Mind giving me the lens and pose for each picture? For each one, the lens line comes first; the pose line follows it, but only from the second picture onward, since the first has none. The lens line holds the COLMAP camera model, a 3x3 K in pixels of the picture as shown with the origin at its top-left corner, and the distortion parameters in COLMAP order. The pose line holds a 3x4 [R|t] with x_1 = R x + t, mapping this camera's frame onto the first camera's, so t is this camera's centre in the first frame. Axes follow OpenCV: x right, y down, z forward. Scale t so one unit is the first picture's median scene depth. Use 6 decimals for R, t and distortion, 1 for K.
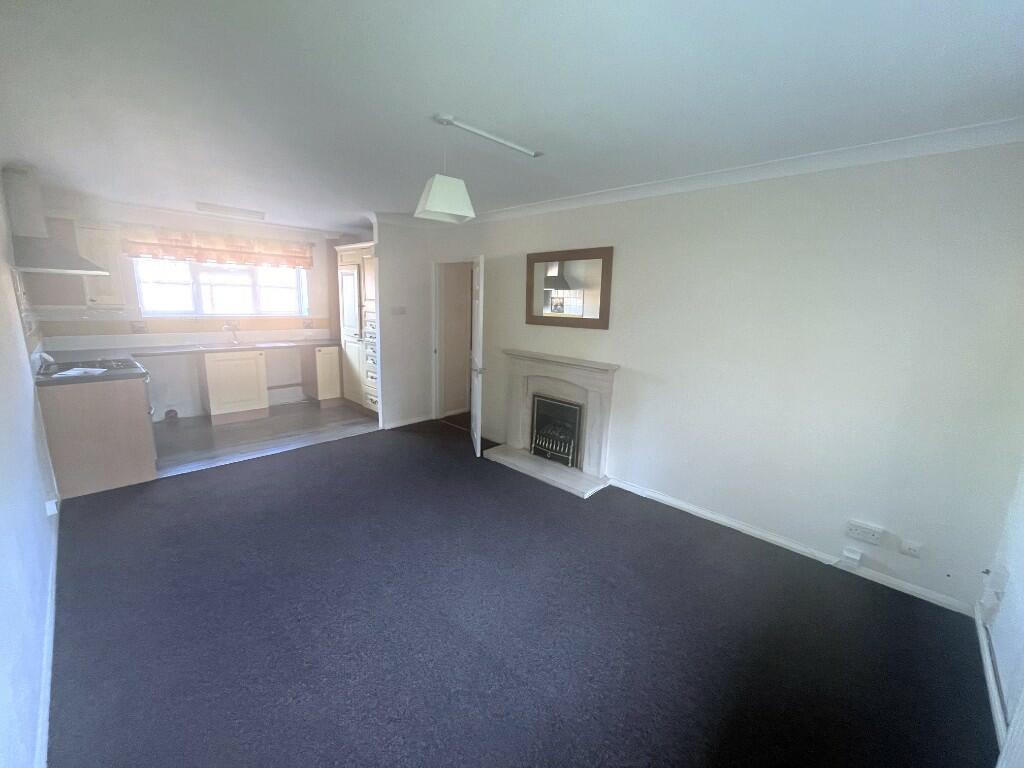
lens RADIAL K [[419.2, 0, 512.0], [0, 419.2, 384.0], [0, 0, 1]] dist [-0.007780, -0.000090]
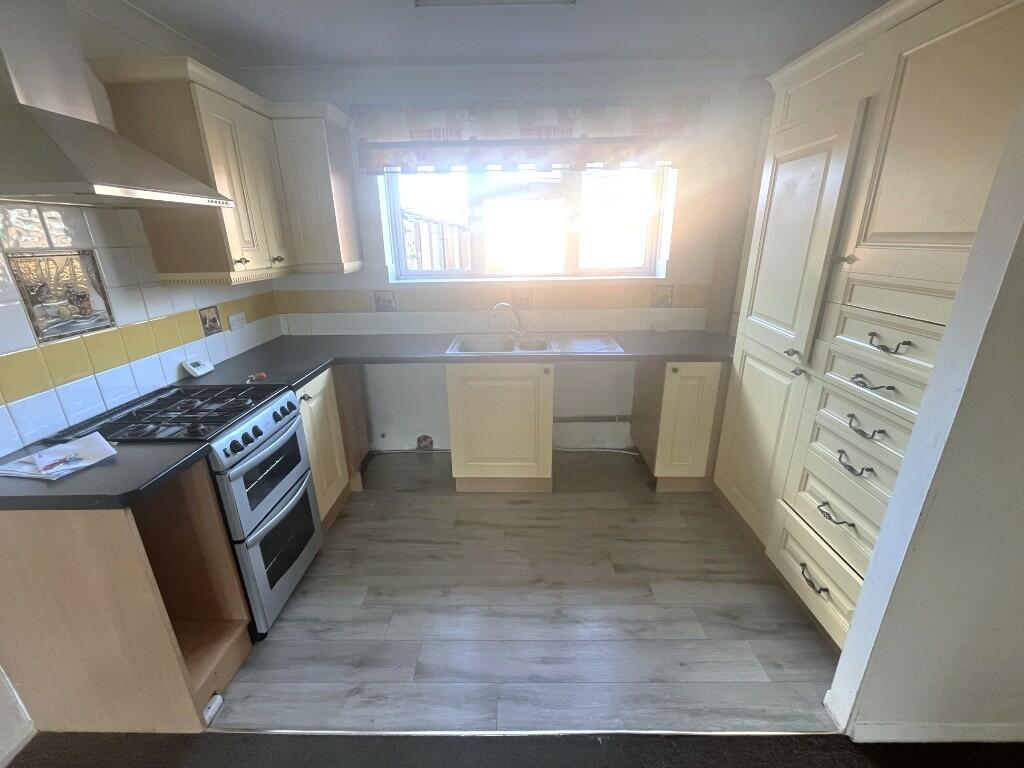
lens RADIAL K [[419.2, 0, 512.0], [0, 419.2, 384.0], [0, 0, 1]] dist [-0.007780, -0.000090]
pose [[0.683546, 0.201537, -0.701532, -0.312846], [-0.103671, 0.978188, 0.180002, -0.139118], [0.722507, -0.050311, 0.689530, 0.675592]]
